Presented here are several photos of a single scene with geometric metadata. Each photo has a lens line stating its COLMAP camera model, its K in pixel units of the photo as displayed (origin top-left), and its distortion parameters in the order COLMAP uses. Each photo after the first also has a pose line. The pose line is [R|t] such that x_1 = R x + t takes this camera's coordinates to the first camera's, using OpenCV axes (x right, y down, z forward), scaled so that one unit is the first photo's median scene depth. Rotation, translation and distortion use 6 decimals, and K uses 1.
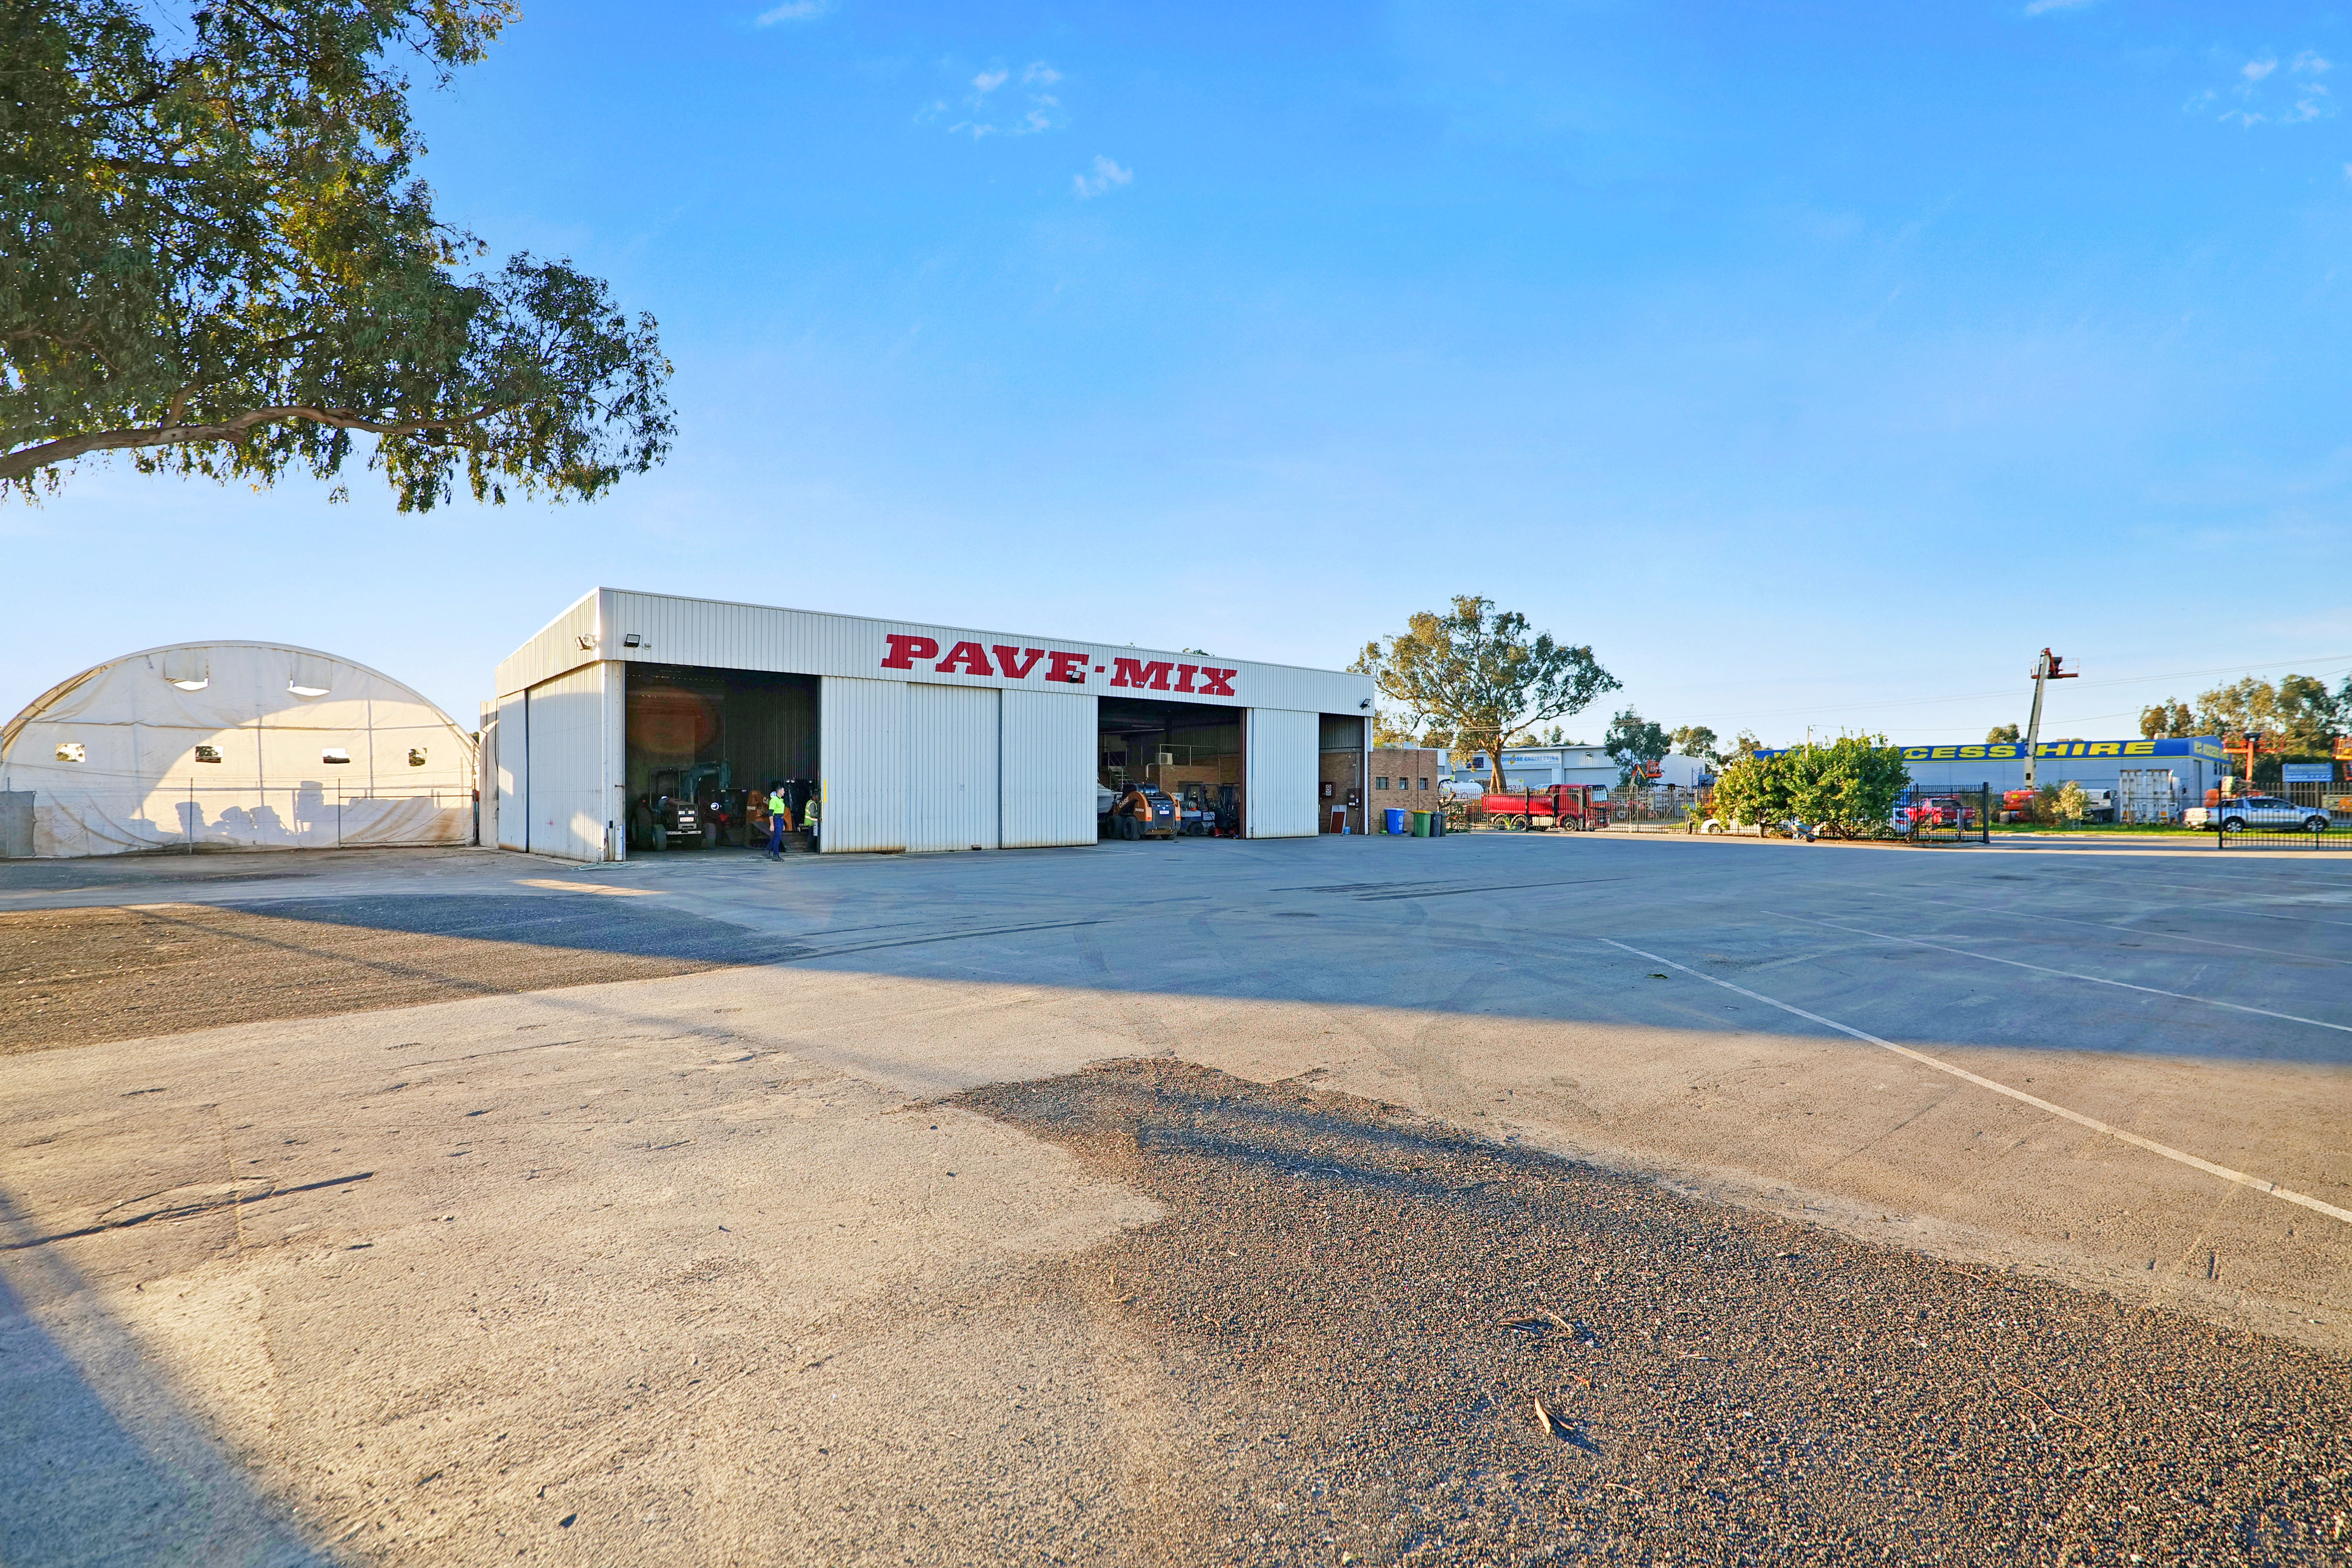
lens RADIAL K [[1085.7, 0, 1174.8], [0, 1085.7, 802.1], [0, 0, 1]] dist [-0.020585, 0.002748]
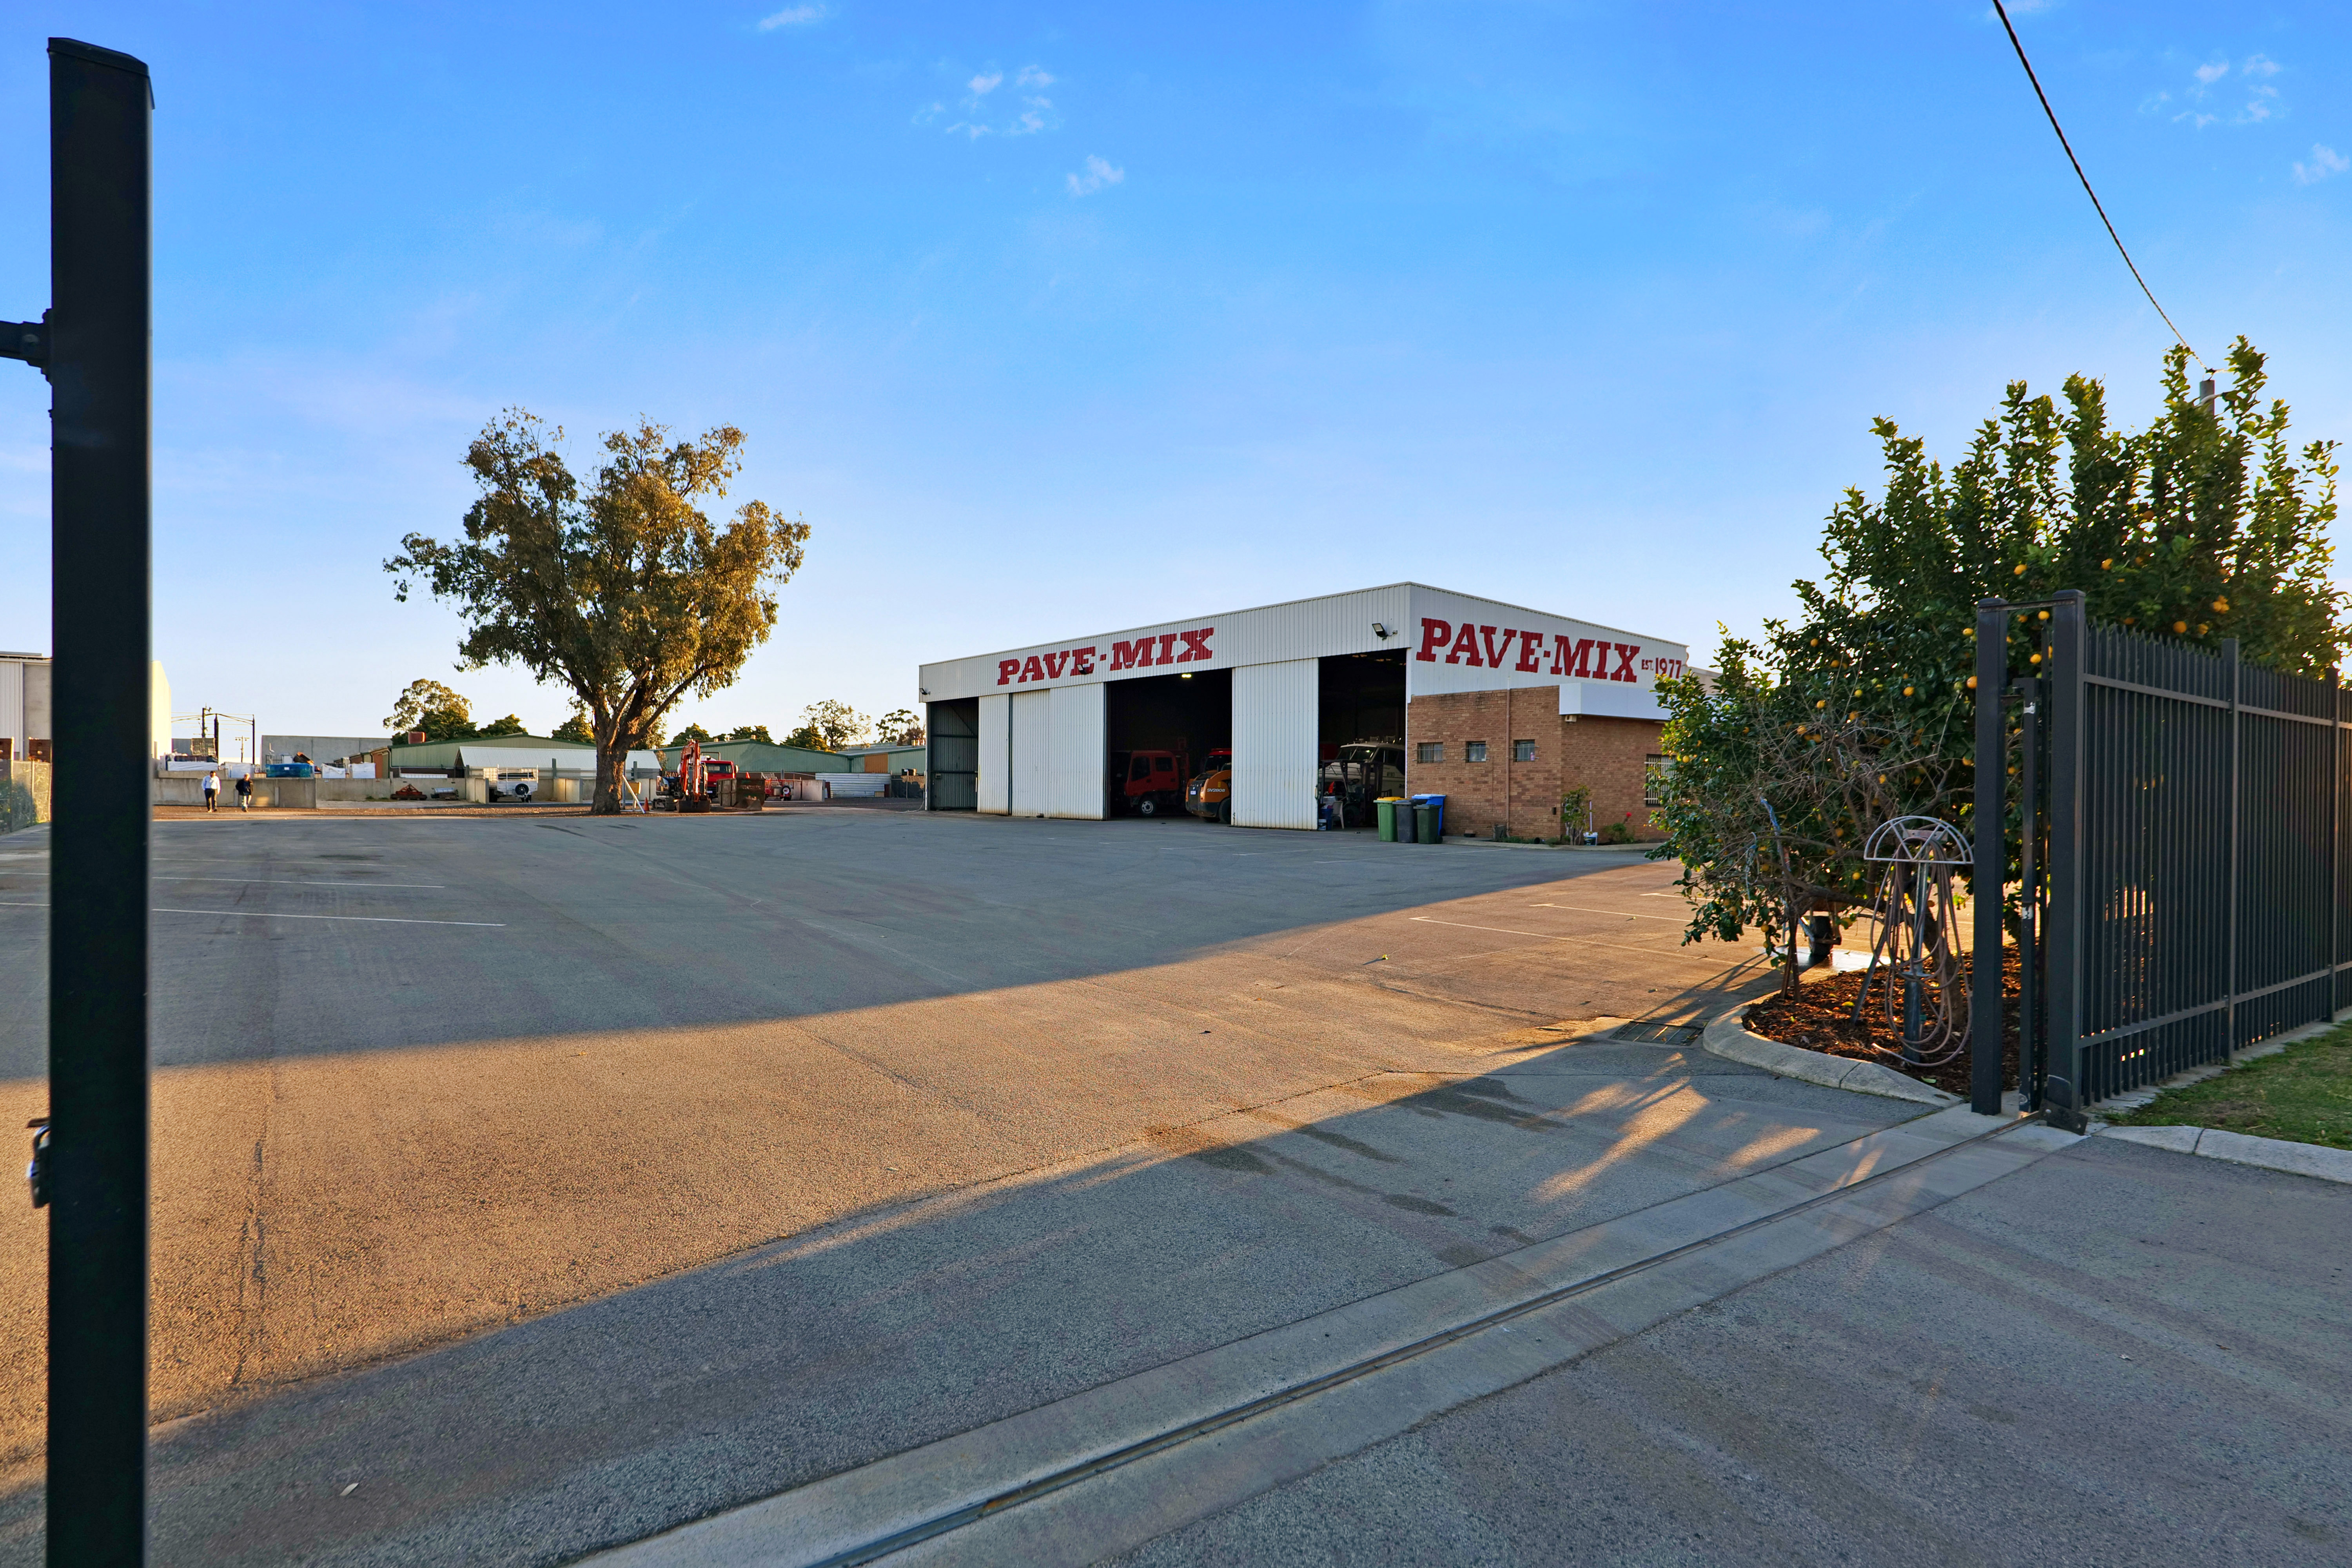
lens RADIAL K [[1229.4, 0, 1174.4], [0, 1229.4, 791.0], [0, 0, 1]] dist [0.002607, -0.002998]
pose [[-0.075606, 0.009823, -0.997089, 1.100390], [-0.005770, 0.999930, 0.010288, -0.002415], [0.997121, 0.006531, -0.075544, 1.117054]]
